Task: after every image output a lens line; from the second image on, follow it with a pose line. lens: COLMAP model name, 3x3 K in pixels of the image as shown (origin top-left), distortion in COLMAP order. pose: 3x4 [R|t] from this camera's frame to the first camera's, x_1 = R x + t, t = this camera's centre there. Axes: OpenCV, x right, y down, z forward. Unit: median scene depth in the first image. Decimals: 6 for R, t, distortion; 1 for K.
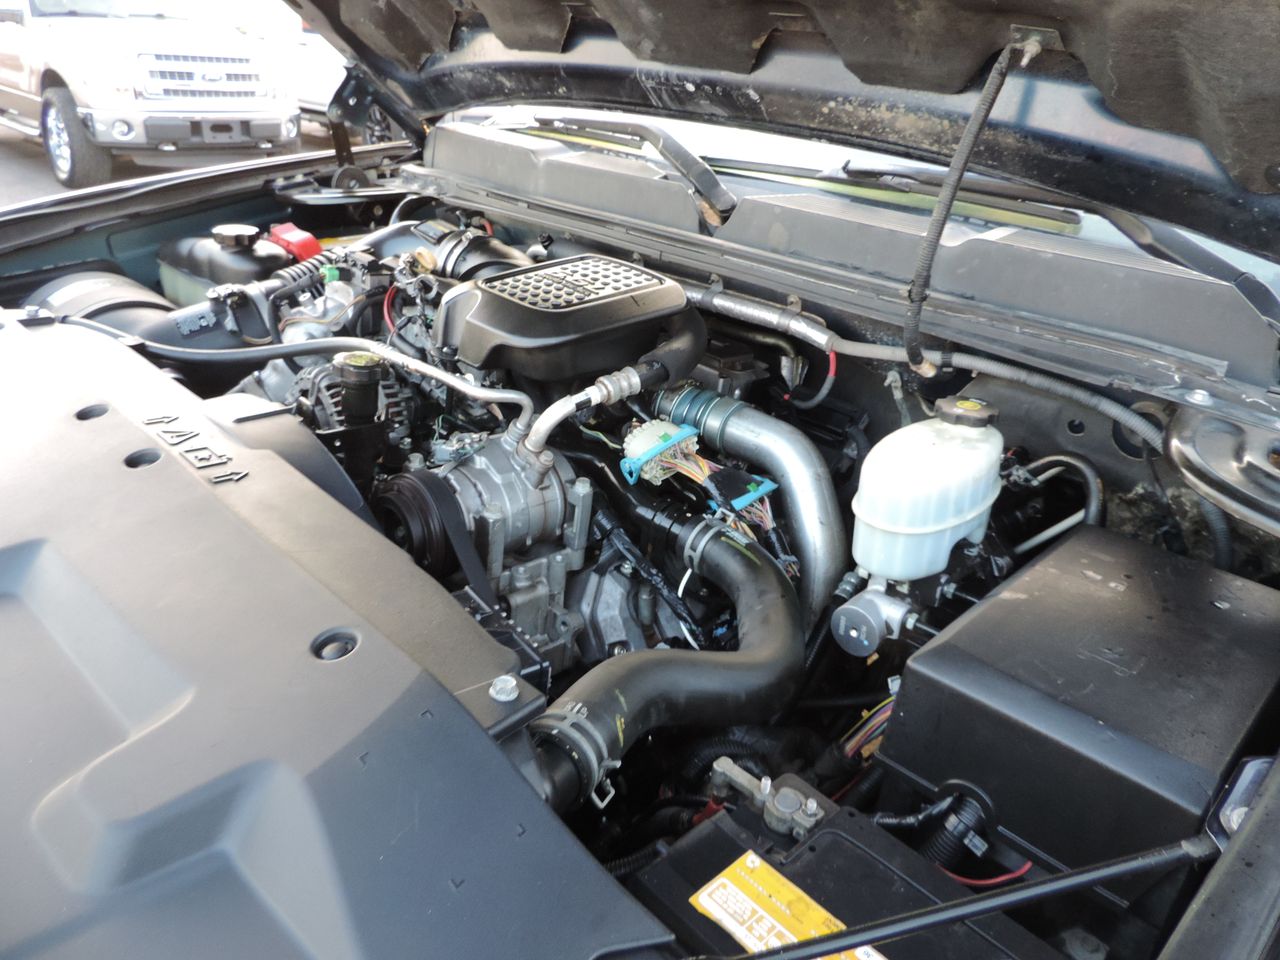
lens RADIAL K [[911.1, 0, 637.6], [0, 911.1, 479.2], [0, 0, 1]] dist [-0.007073, -0.006368]
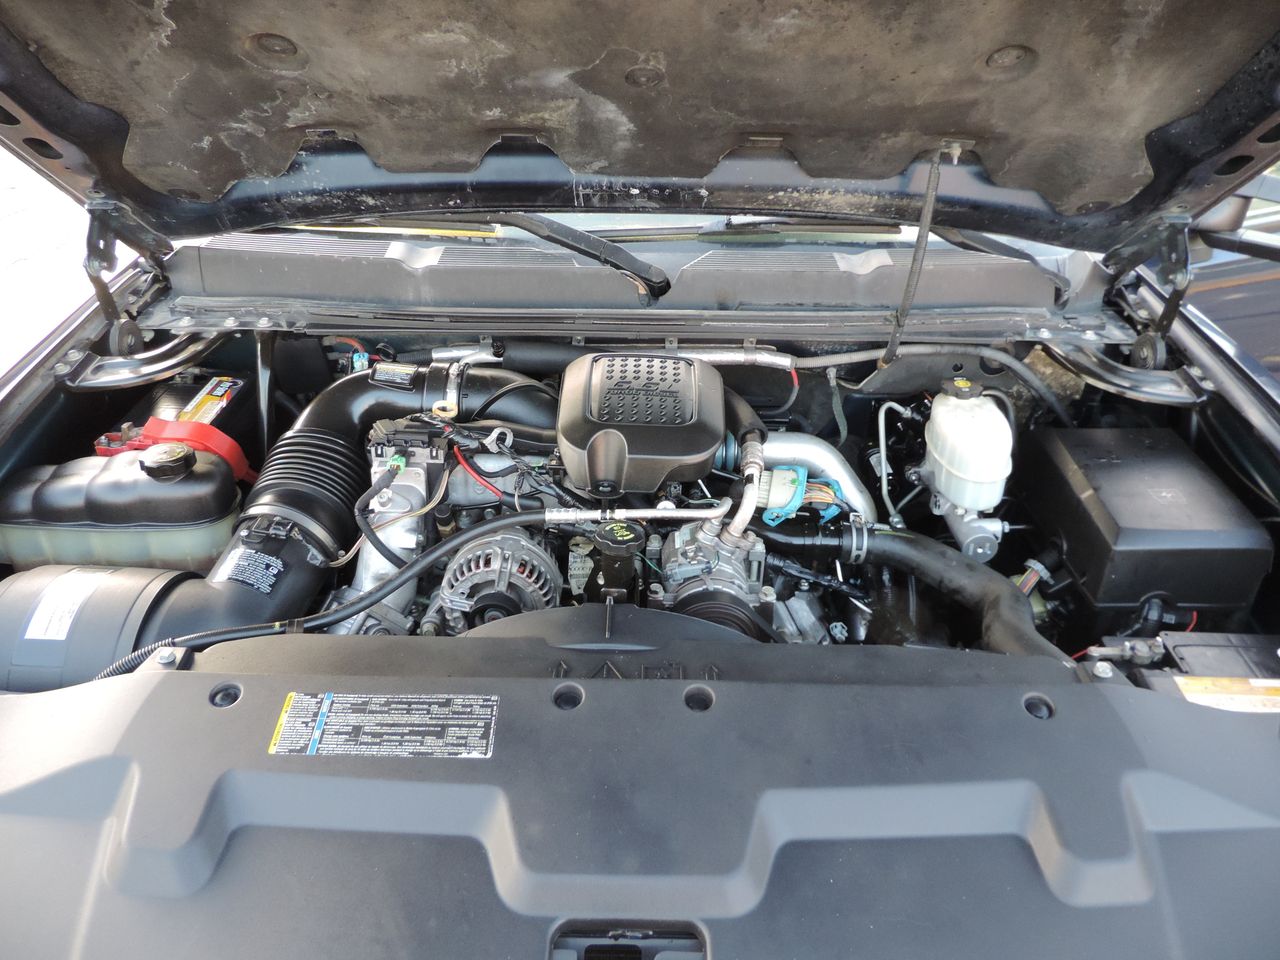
lens RADIAL K [[911.1, 0, 637.1], [0, 911.1, 479.7], [0, 0, 1]] dist [-0.007073, -0.006368]
pose [[0.717104, -0.401706, 0.569556, -0.848379], [0.337791, 0.915117, 0.220130, -0.400475], [-0.609638, 0.034535, 0.791927, 0.115098]]
